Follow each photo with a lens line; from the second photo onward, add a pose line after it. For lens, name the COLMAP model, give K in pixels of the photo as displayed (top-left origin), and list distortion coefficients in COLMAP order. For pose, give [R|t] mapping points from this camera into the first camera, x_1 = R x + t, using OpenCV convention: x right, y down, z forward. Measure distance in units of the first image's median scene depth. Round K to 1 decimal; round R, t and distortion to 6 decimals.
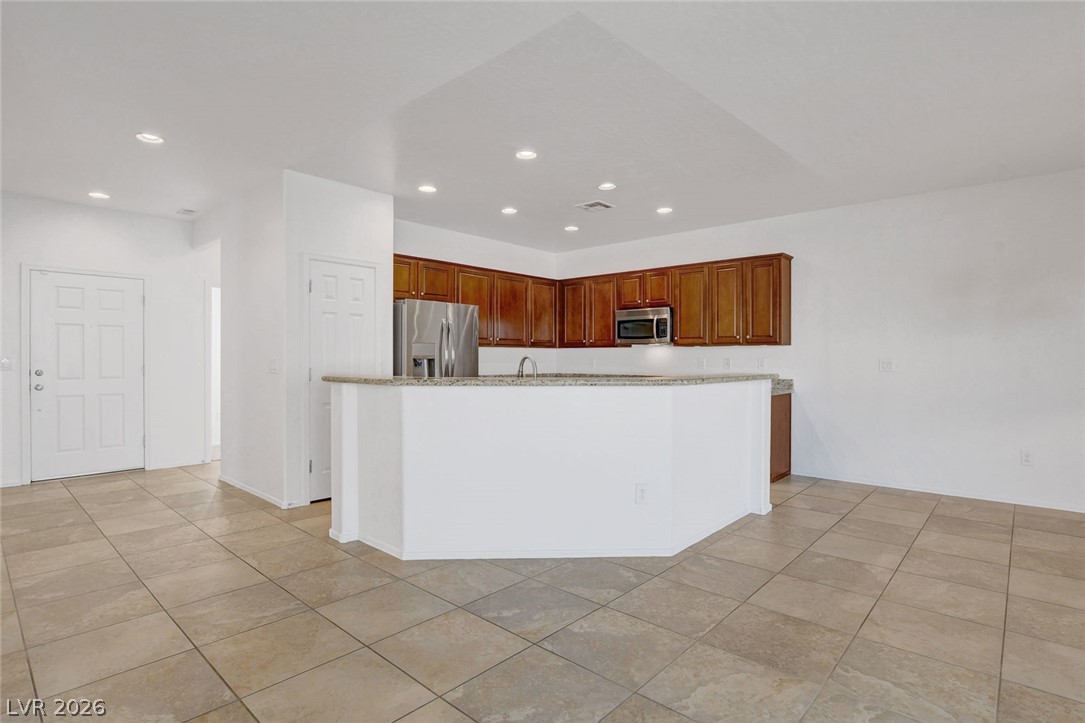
lens RADIAL K [[547.8, 0, 544.8], [0, 547.8, 355.6], [0, 0, 1]] dist [-0.028922, 0.004239]
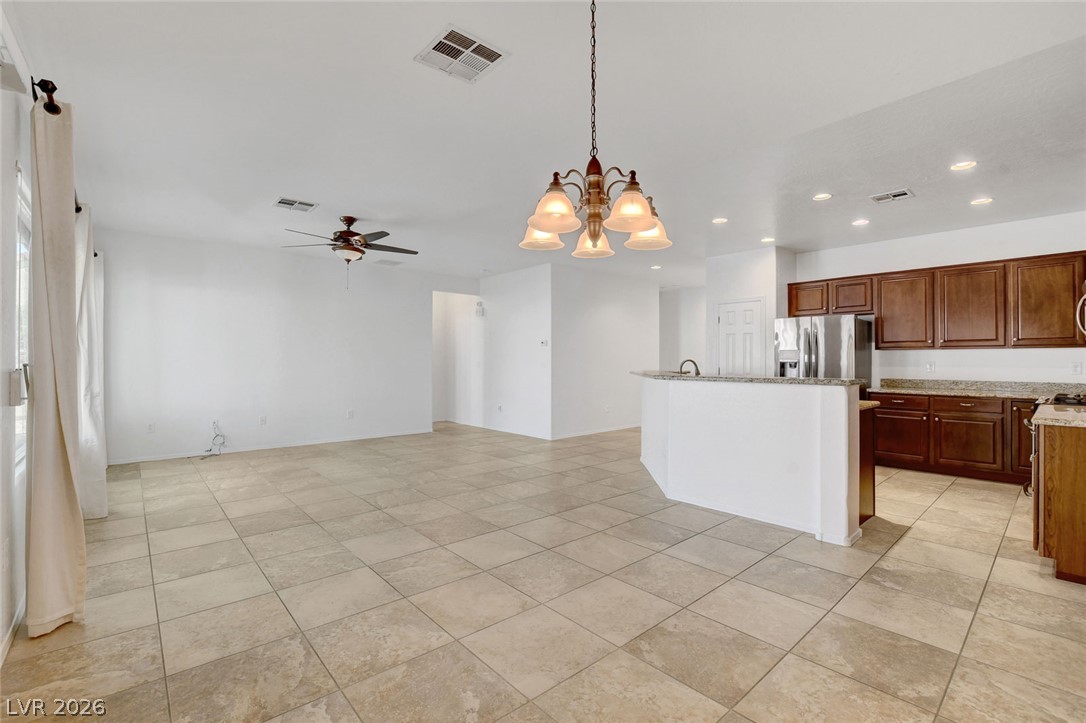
lens RADIAL K [[480.4, 0, 535.4], [0, 480.4, 354.6], [0, 0, 1]] dist [-0.035882, 0.005948]
pose [[-0.123976, -0.015680, -0.992161, 1.283864], [0.004099, 0.999859, -0.016314, 0.004929], [0.992277, -0.006090, -0.123894, 0.673921]]
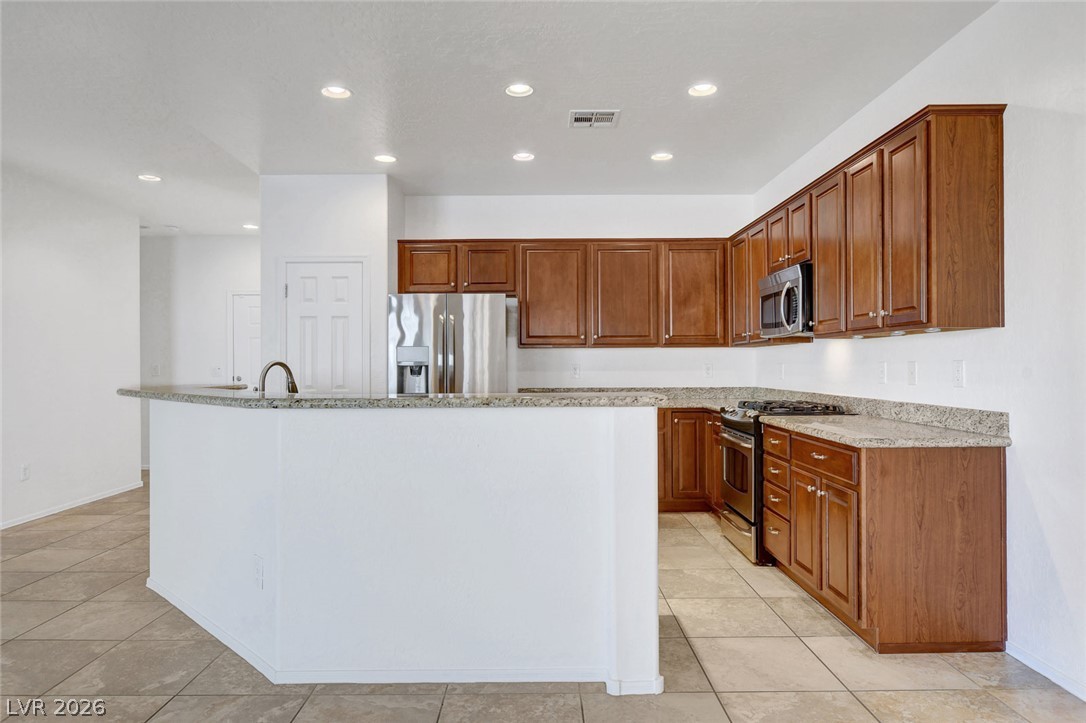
lens RADIAL K [[681.5, 0, 543.4], [0, 681.5, 359.5], [0, 0, 1]] dist [-0.006091, 0.002008]
pose [[0.671854, -0.012072, -0.740585, 0.844220], [0.010790, 0.999921, -0.006511, 0.006517], [0.740605, -0.003617, 0.671931, 0.586809]]
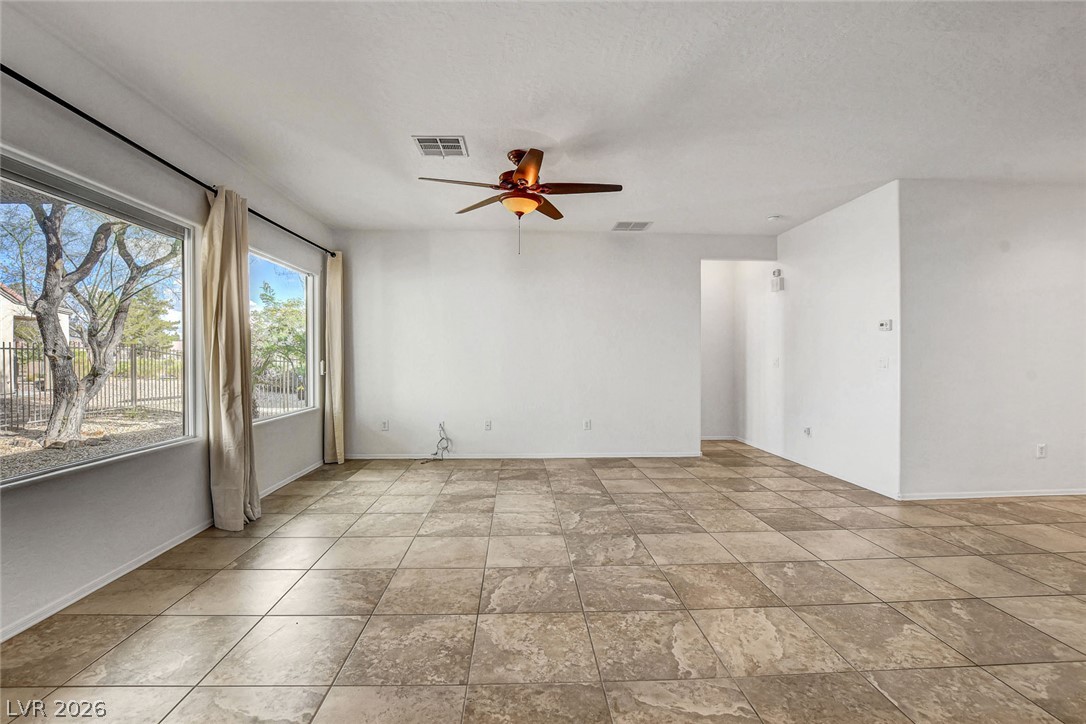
lens RADIAL K [[480.4, 0, 534.9], [0, 480.4, 362.2], [0, 0, 1]] dist [-0.035882, 0.005948]
pose [[-0.720582, 0.002988, -0.693363, 0.697866], [0.001366, 0.999995, 0.002890, 0.005414], [0.693368, 0.001135, -0.720583, 0.687217]]
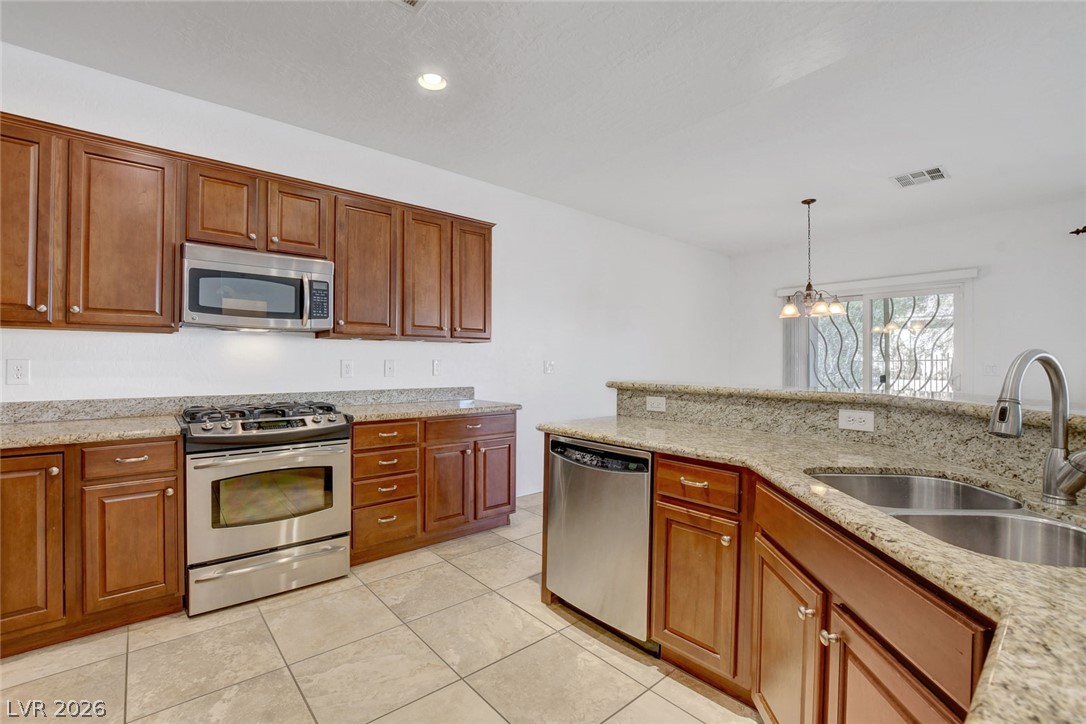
lens RADIAL K [[480.4, 0, 544.7], [0, 480.4, 361.0], [0, 0, 1]] dist [-0.035882, 0.005948]
pose [[0.121867, -0.001919, 0.992545, -0.314352], [-0.010473, 0.999940, 0.003219, 0.004934], [-0.992491, -0.010787, 0.121840, 1.147986]]
